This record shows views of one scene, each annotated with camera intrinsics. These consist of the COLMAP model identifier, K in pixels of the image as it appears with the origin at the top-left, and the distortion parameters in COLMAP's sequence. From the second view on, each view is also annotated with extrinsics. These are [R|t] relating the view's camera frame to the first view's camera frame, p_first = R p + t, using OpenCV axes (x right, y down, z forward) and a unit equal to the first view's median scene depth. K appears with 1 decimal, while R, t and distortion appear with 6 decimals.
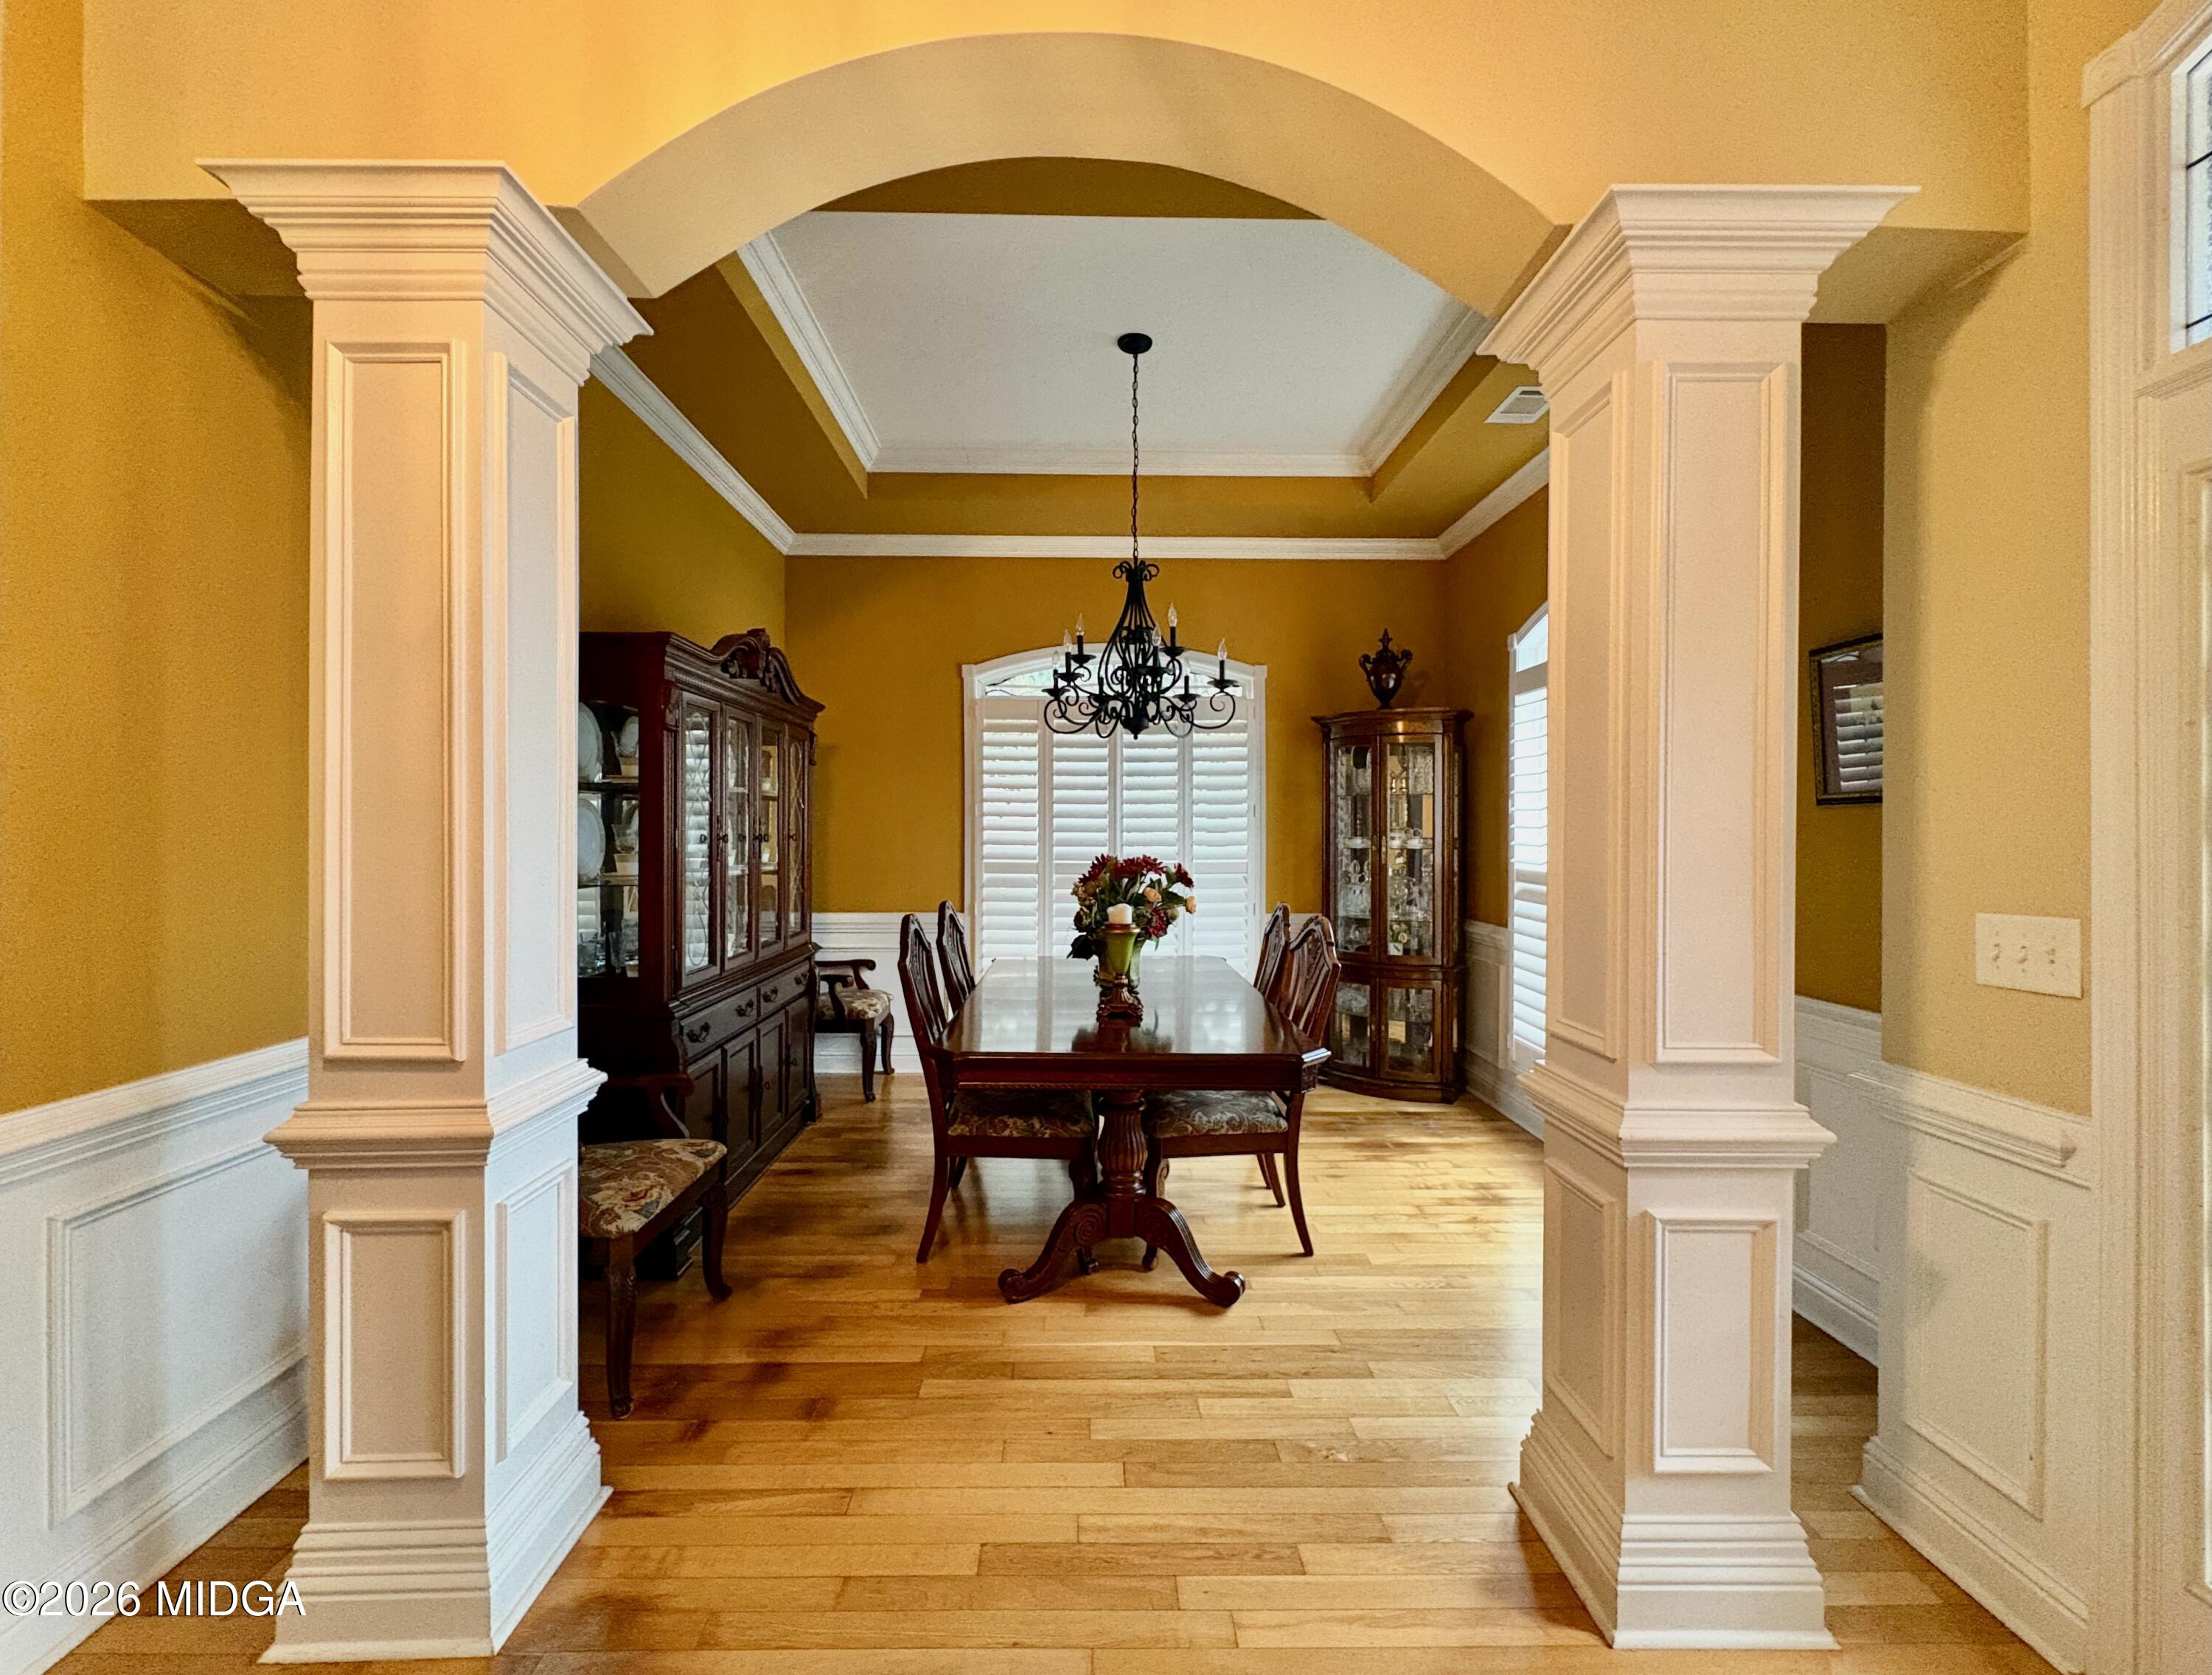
lens RADIAL K [[892.7, 0, 1091.7], [0, 892.7, 843.3], [0, 0, 1]] dist [0.001580, -0.000018]
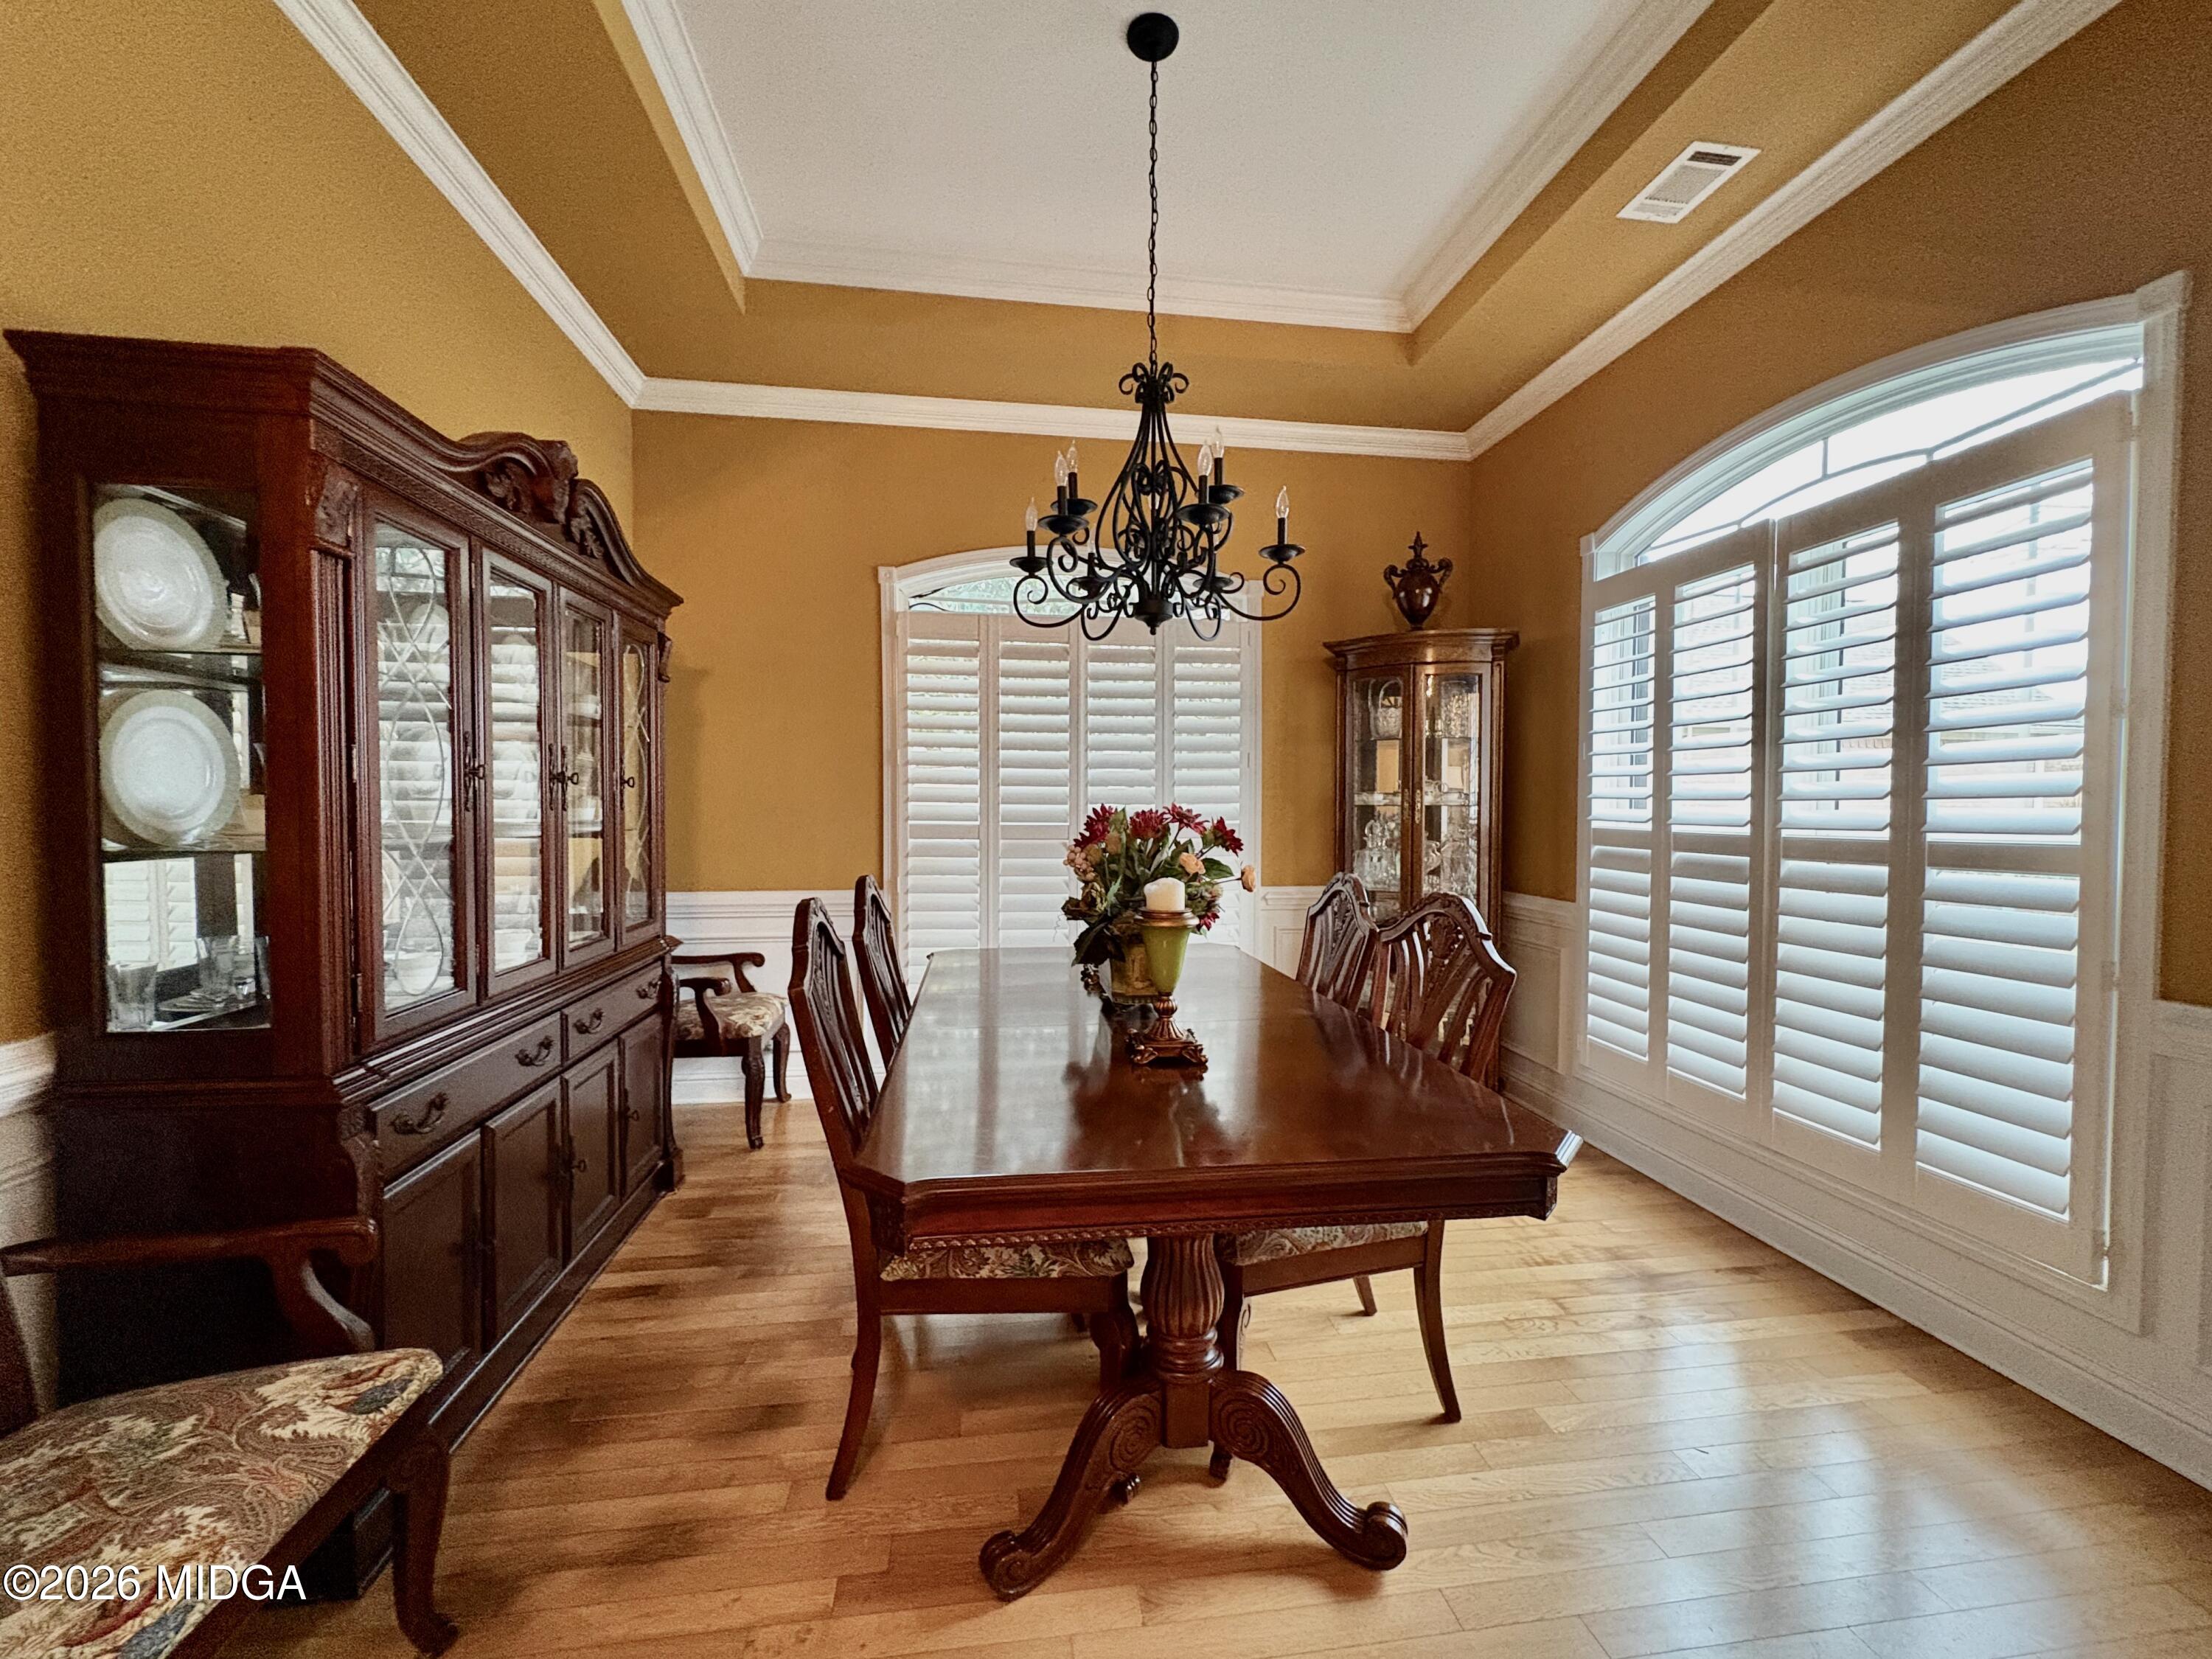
lens RADIAL K [[874.3, 0, 1108.9], [0, 874.3, 833.2], [0, 0, 1]] dist [-0.001331, 0.000963]
pose [[0.991852, -0.003047, 0.127358, -0.061497], [0.000397, 0.999783, 0.020828, 0.018286], [-0.127394, -0.020608, 0.991638, 0.306221]]
